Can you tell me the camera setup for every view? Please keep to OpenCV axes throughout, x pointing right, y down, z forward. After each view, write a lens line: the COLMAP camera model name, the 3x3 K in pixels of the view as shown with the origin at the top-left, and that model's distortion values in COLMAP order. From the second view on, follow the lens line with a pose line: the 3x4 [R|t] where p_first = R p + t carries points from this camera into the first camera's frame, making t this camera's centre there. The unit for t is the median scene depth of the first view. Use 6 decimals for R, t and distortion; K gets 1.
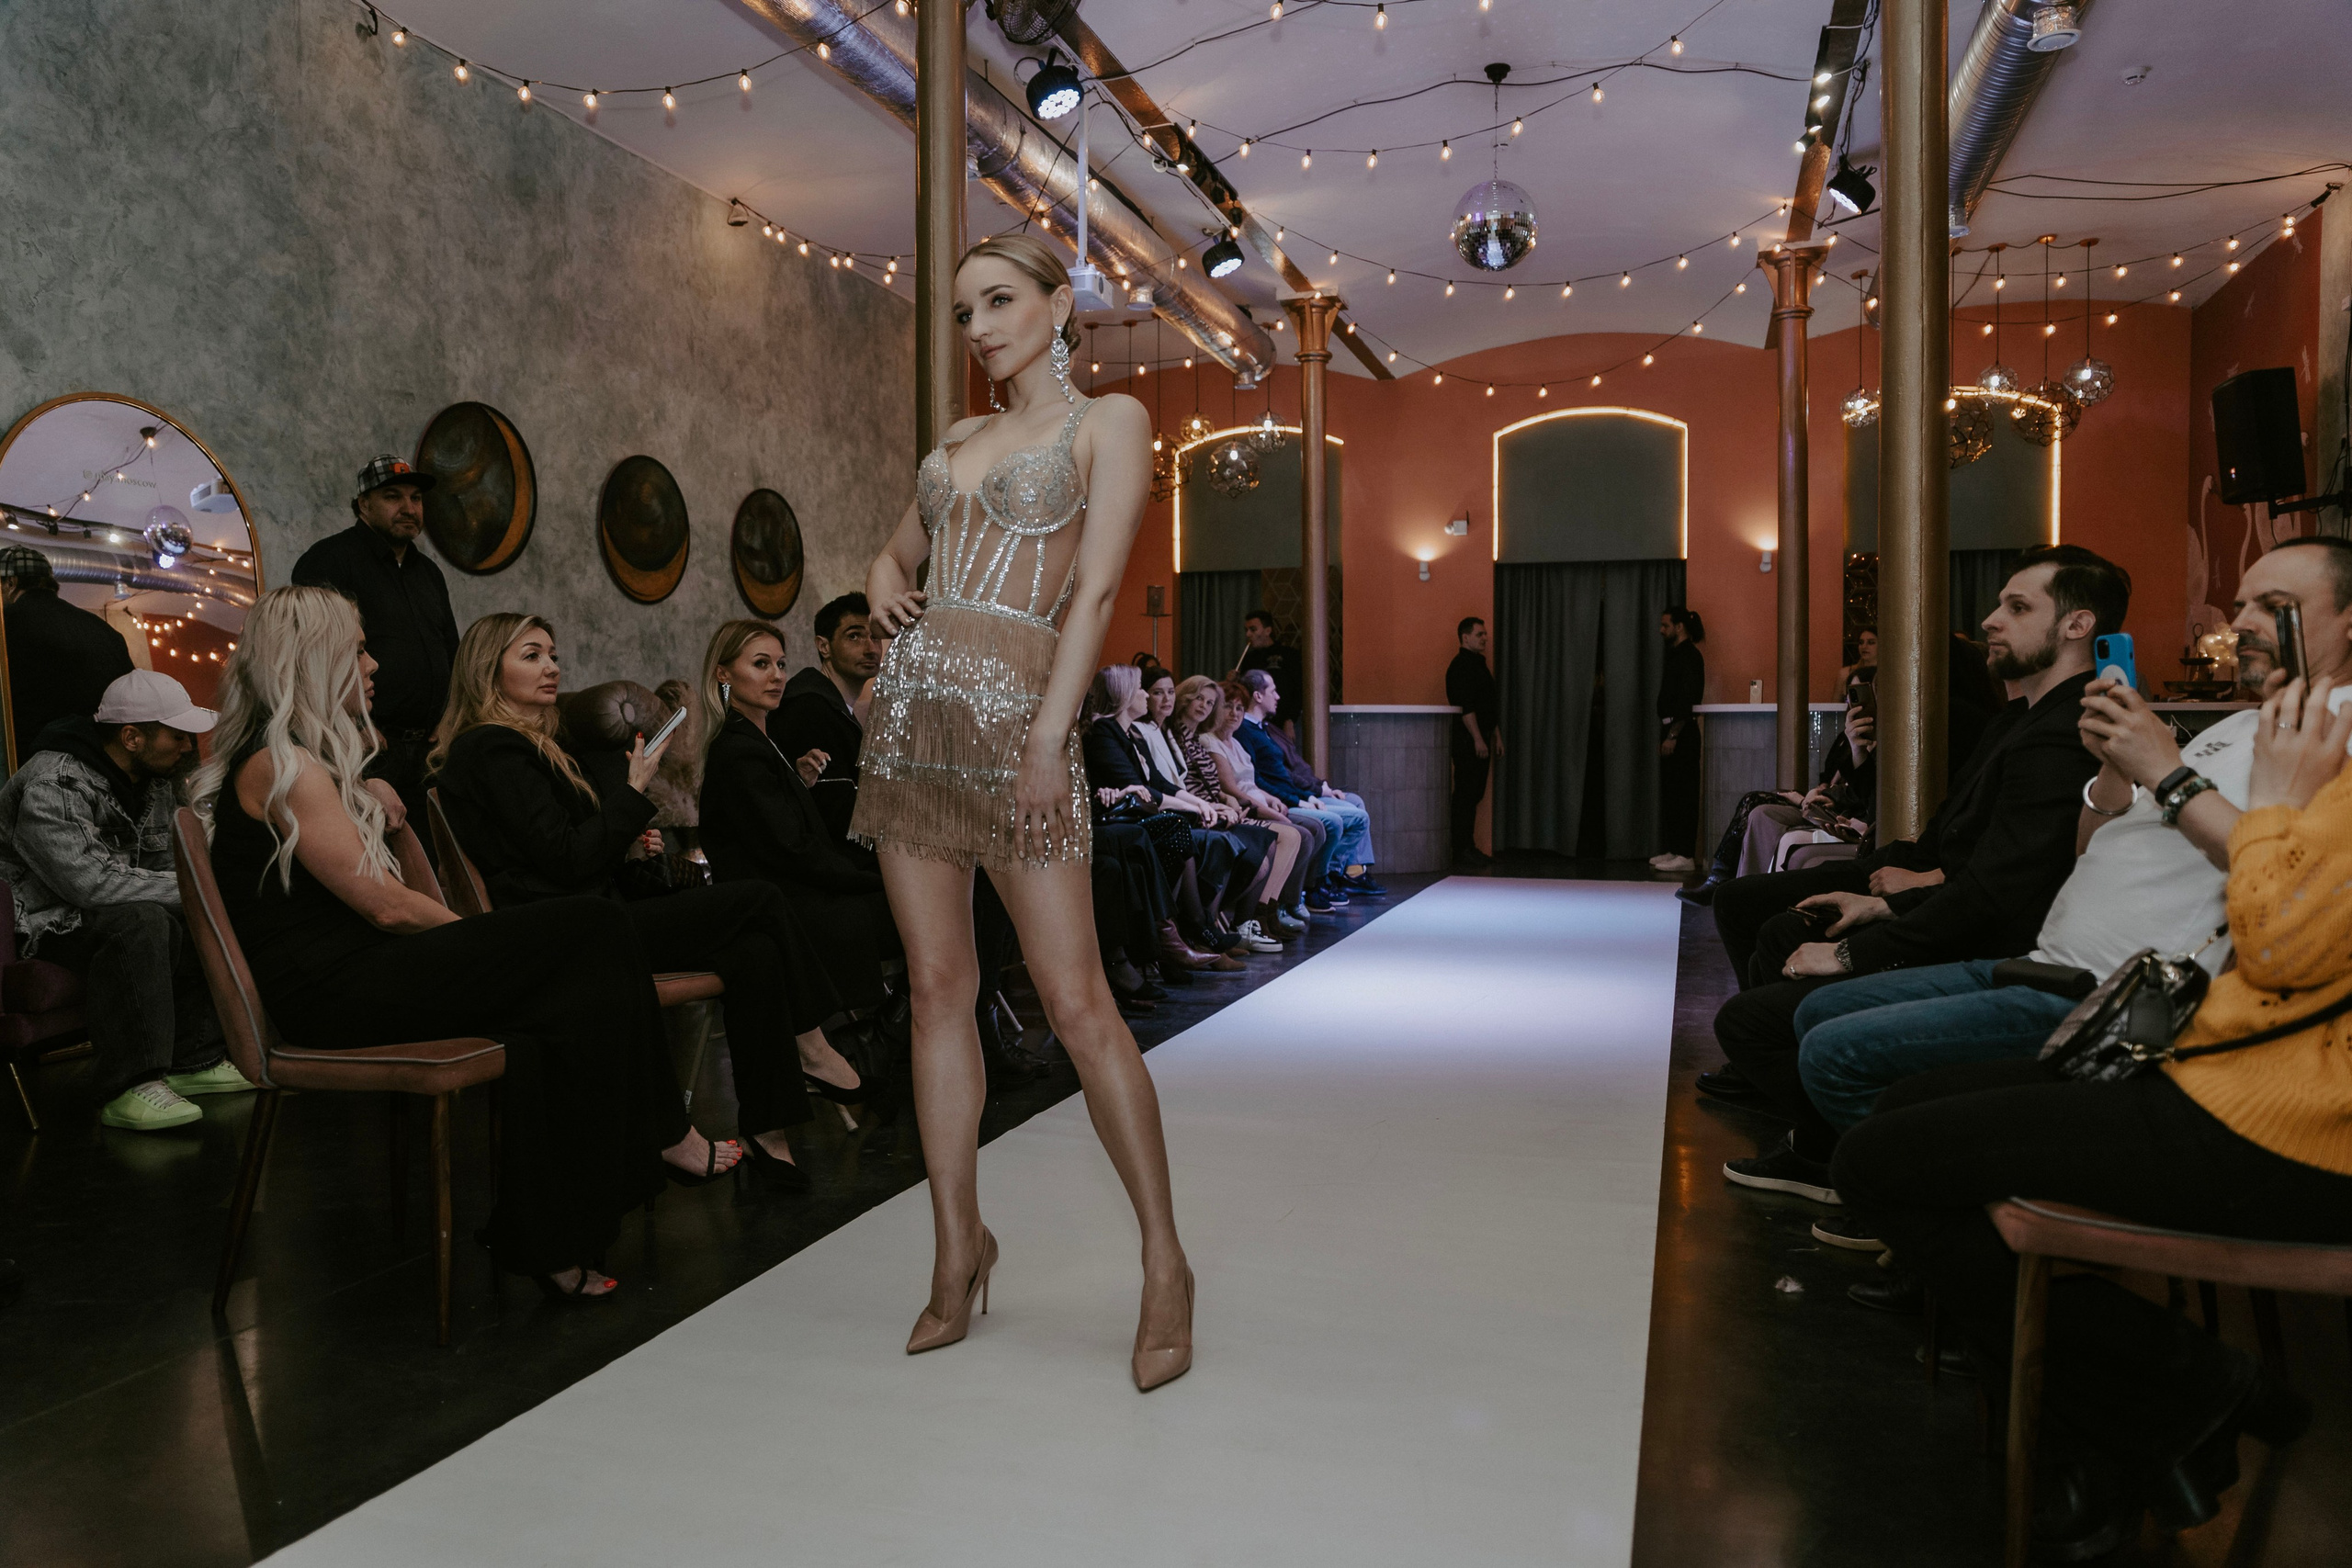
lens RADIAL K [[1678.9, 0, 1171.4], [0, 1678.9, 779.8], [0, 0, 1]] dist [-0.042226, 0.033621]
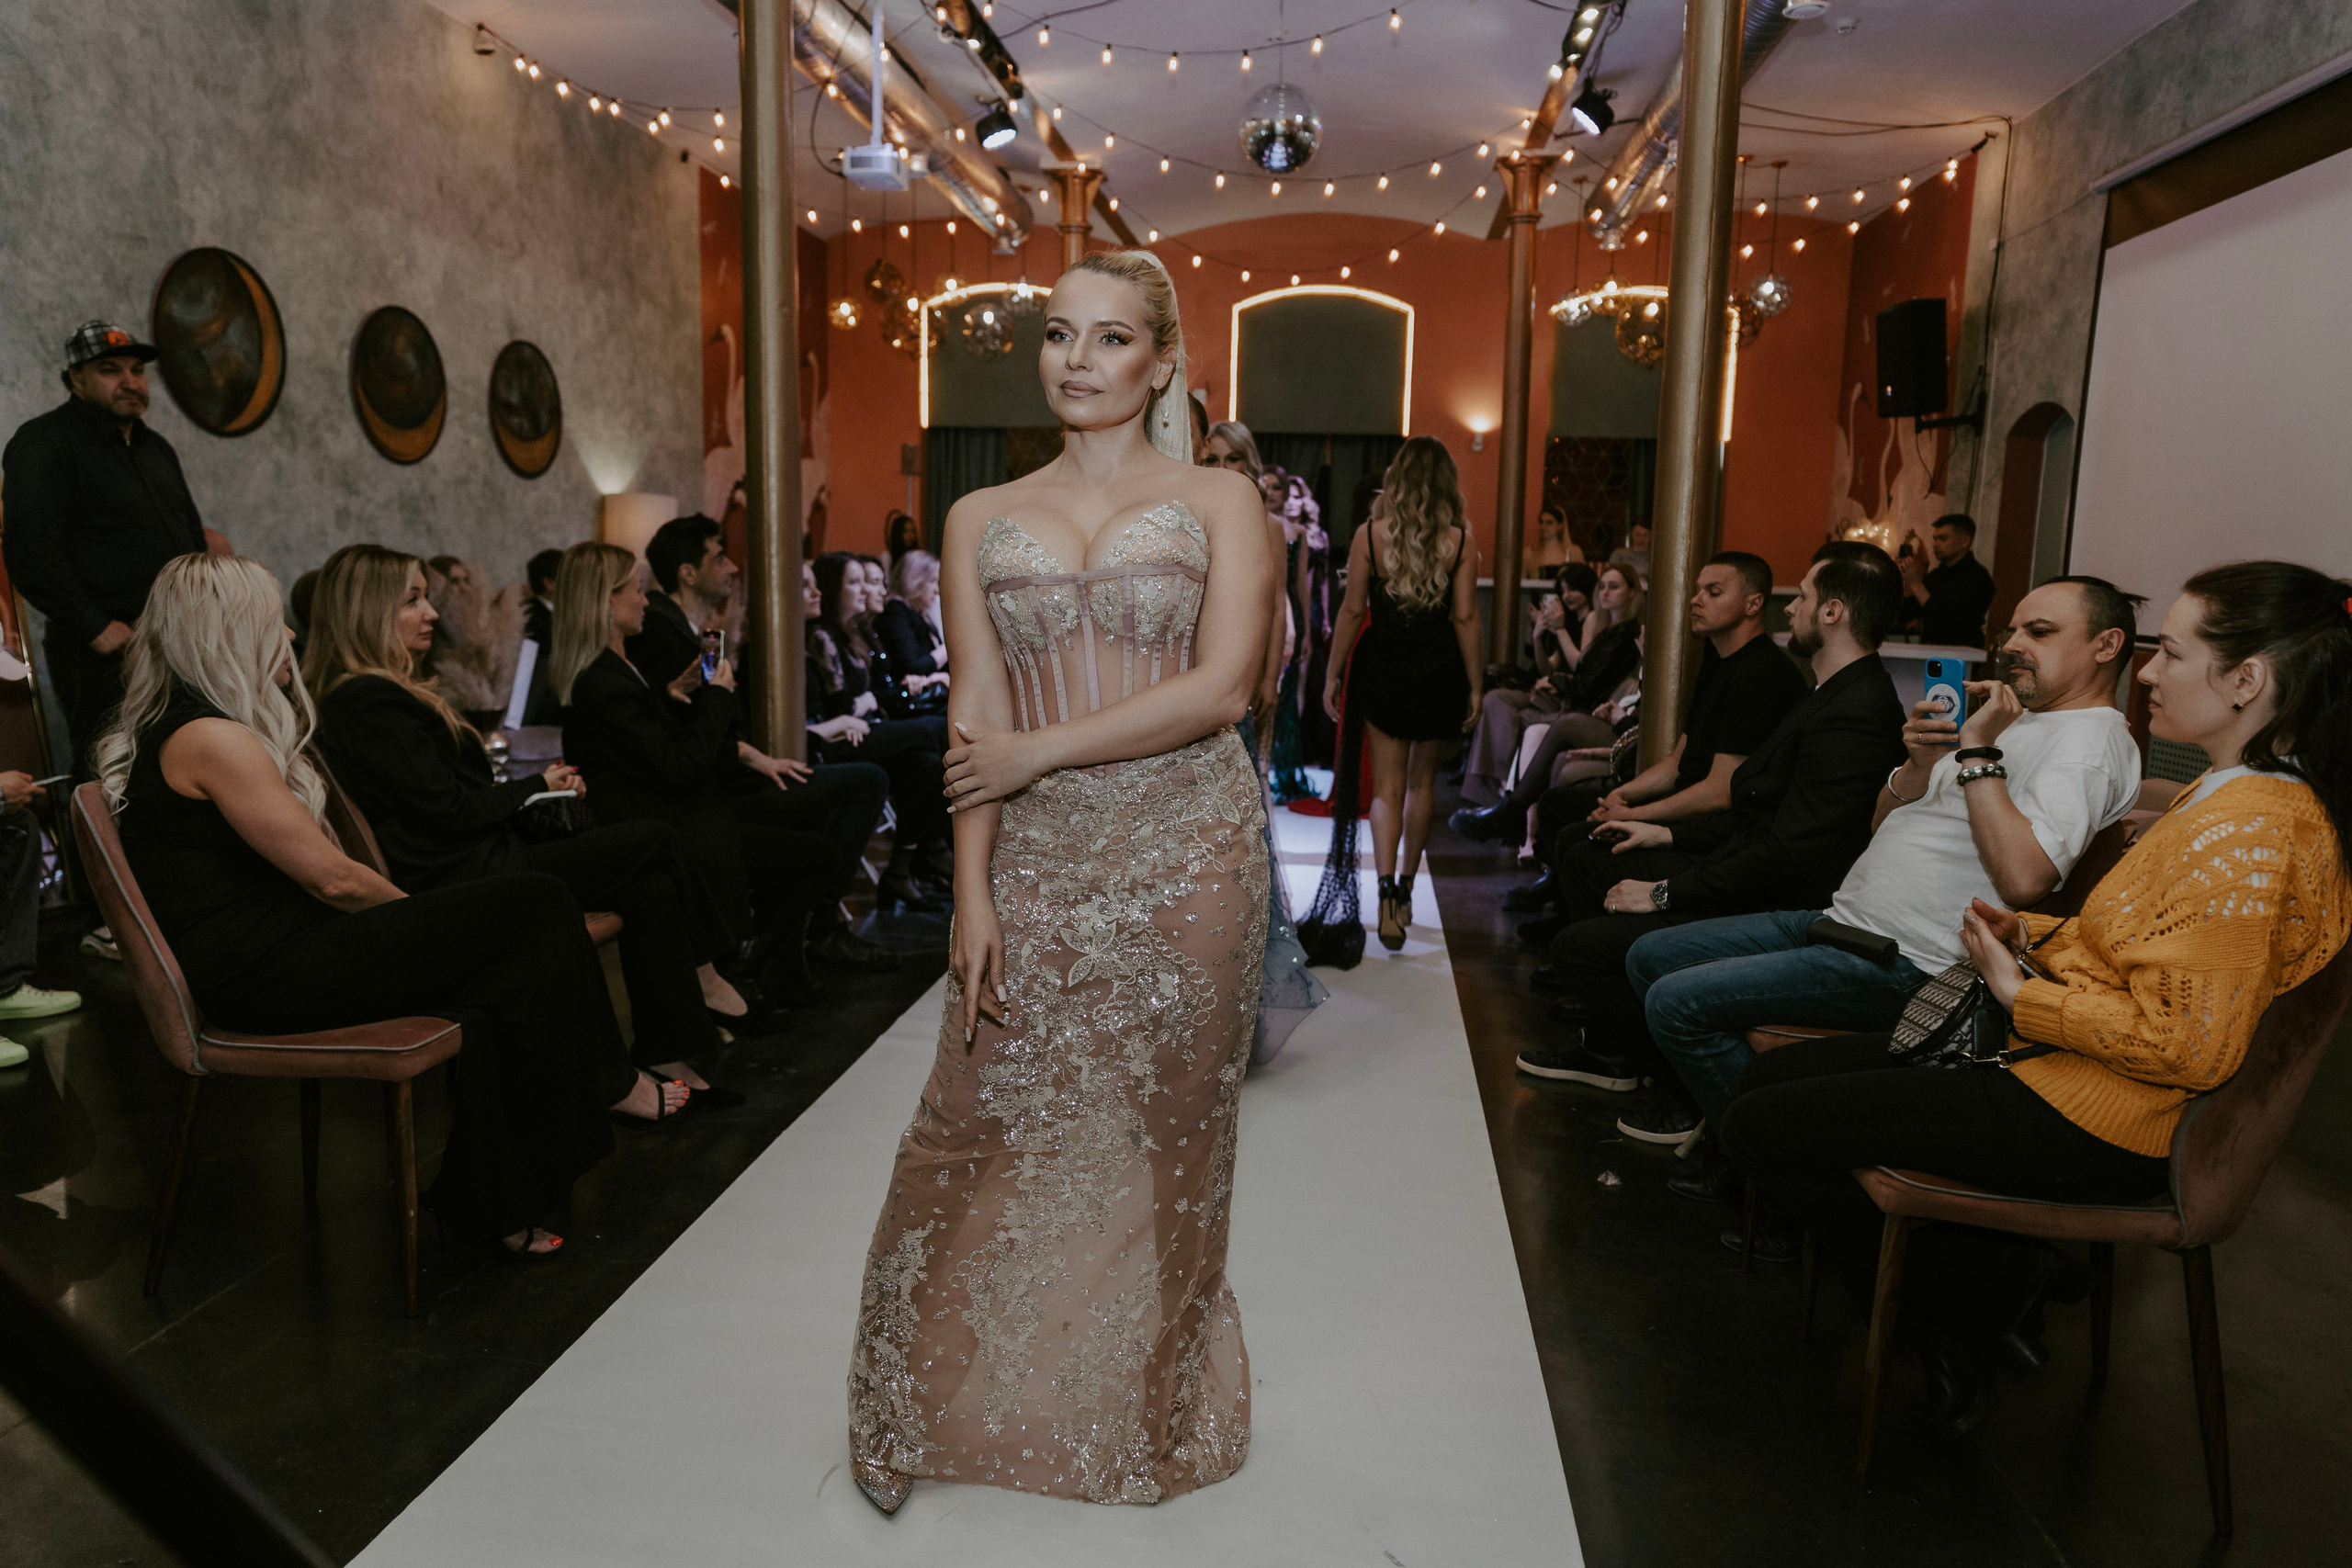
lens RADIAL K [[1598.2, 0, 1176.0], [0, 1598.2, 784.0], [0, 0, 1]] dist [0.004501, -0.004833]
pose [[0.981237, -0.002703, 0.192787, -0.053352], [-0.020015, 0.993072, 0.115793, -0.036023], [-0.191765, -0.117479, 0.974384, -0.005695]]
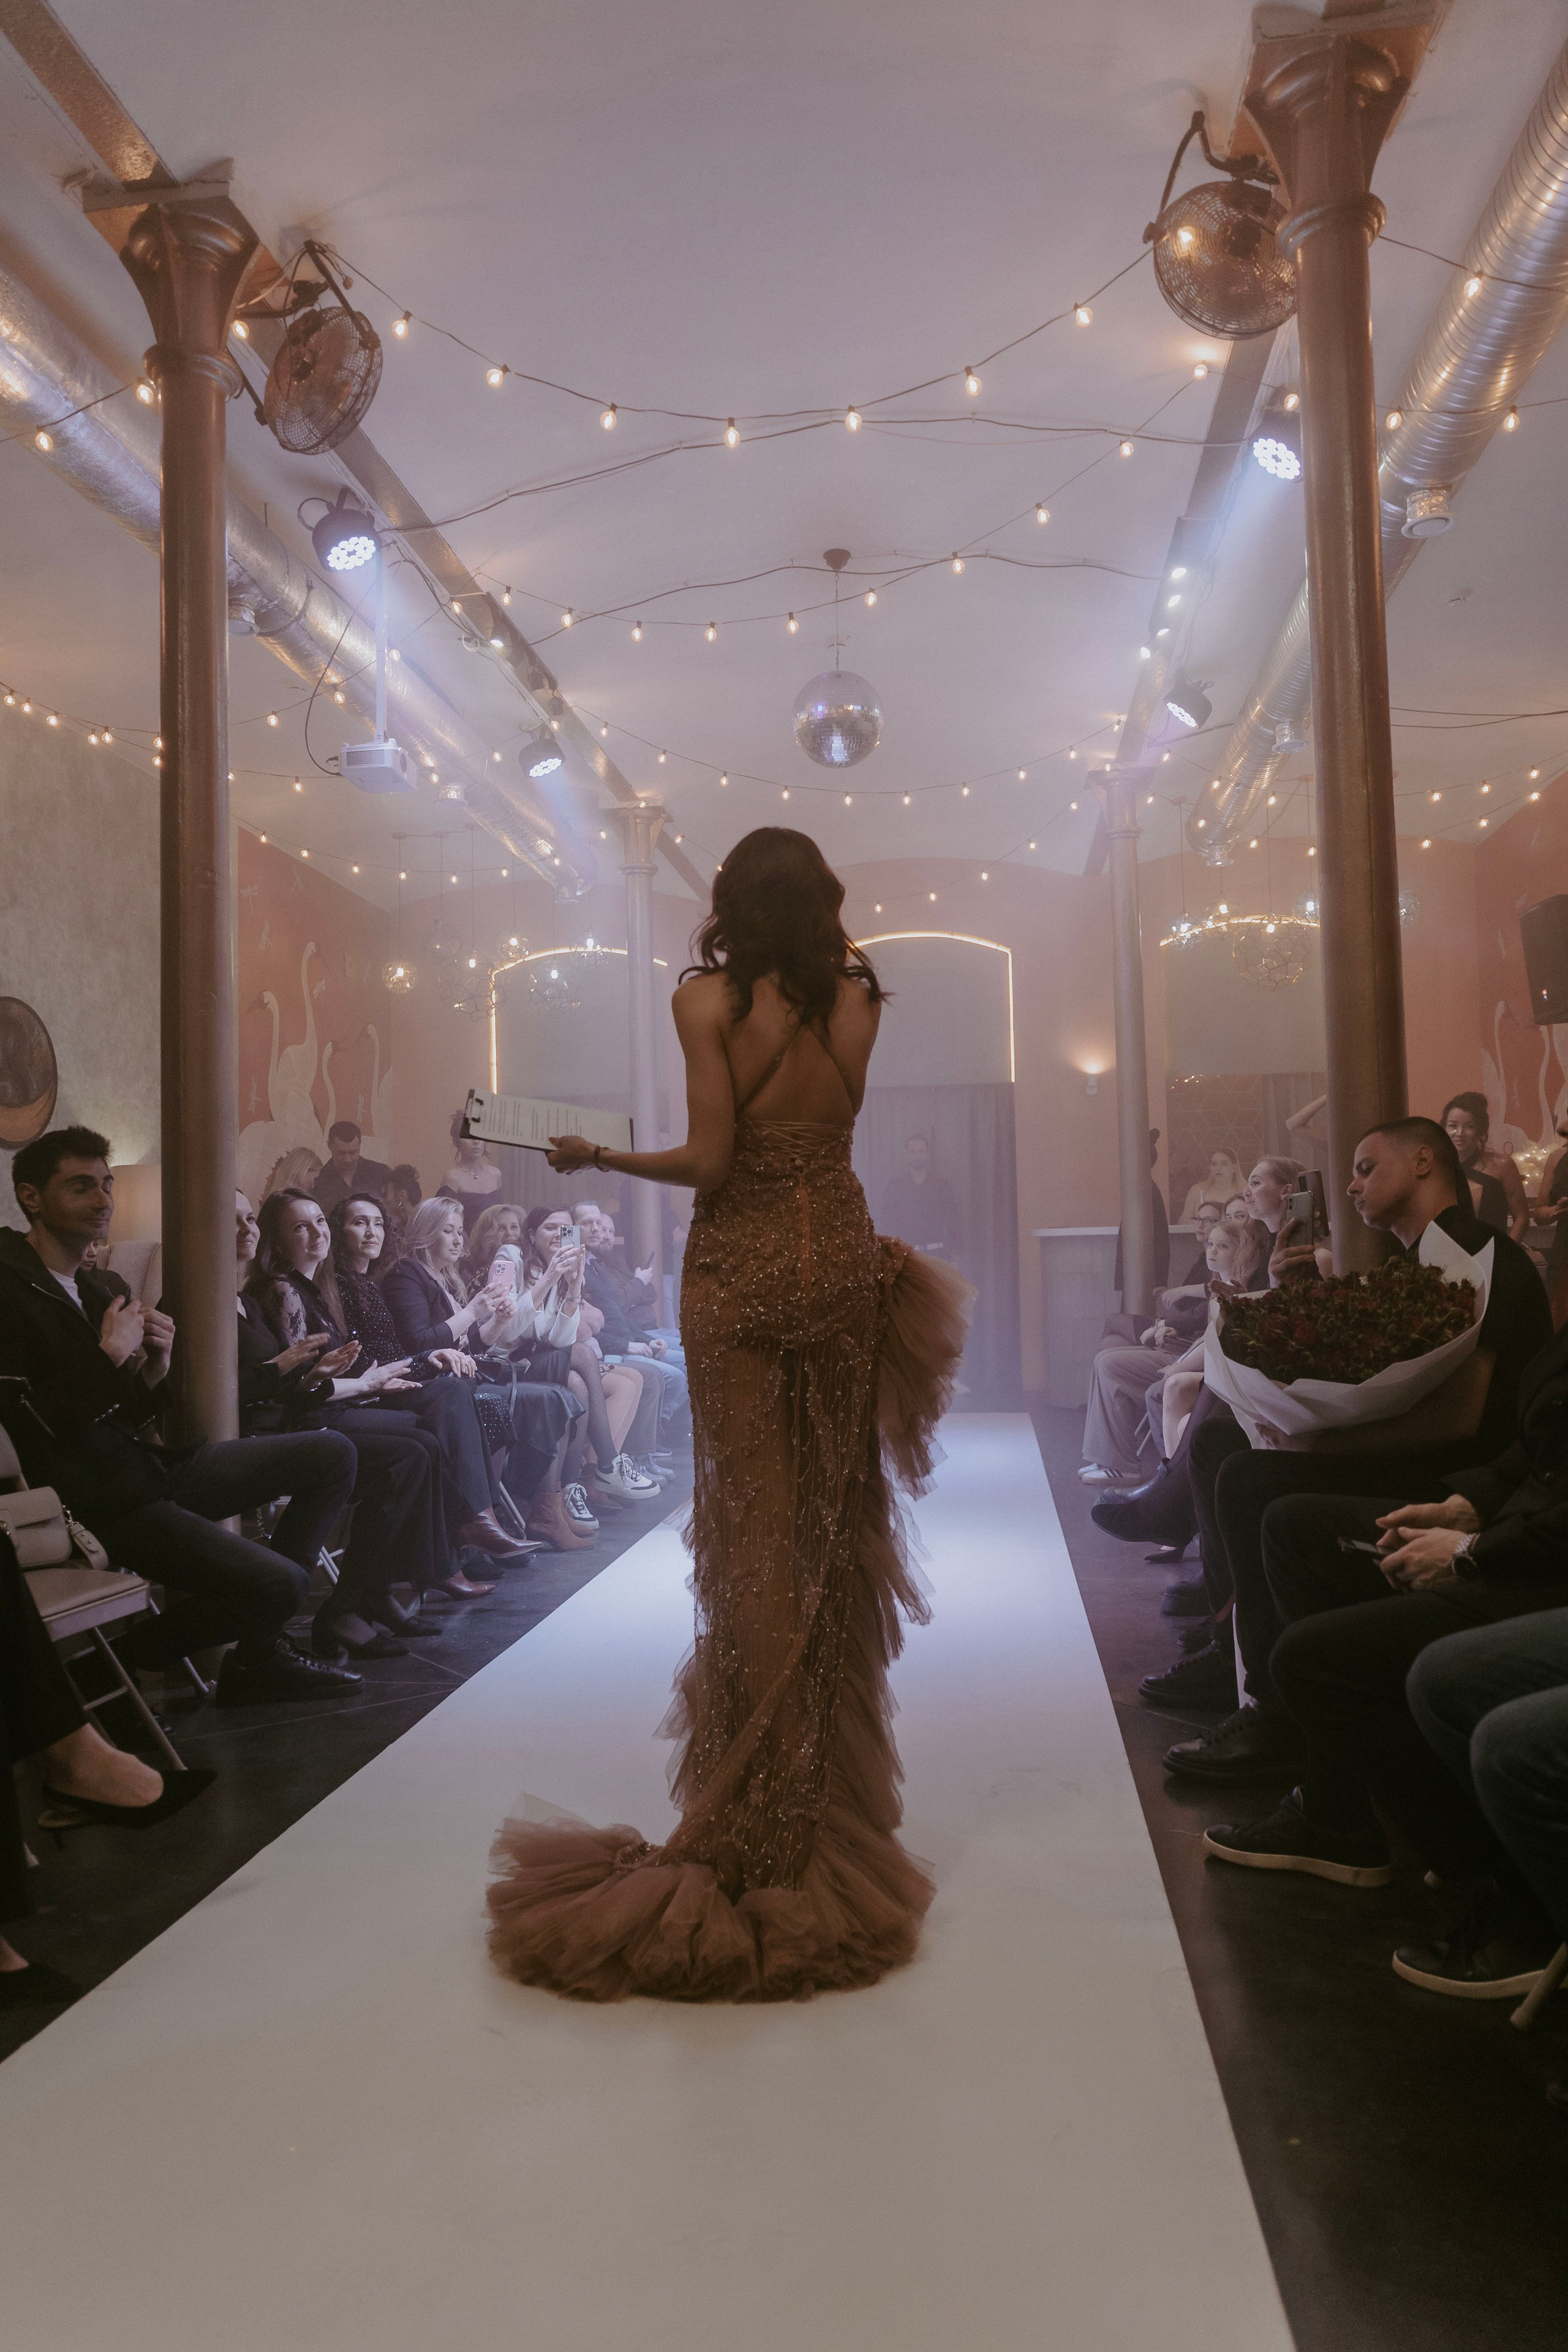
lens RADIAL K [[1598.4, 0, 790.1], [0, 1598.4, 1176.1], [0, 0, 1]] dist [0.004501, -0.004833]
pose [[0.982764, -0.009930, 0.184600, 0.000201], [0.024612, 0.996695, -0.077415, -0.008766], [-0.183221, 0.080624, 0.979760, 0.133715]]
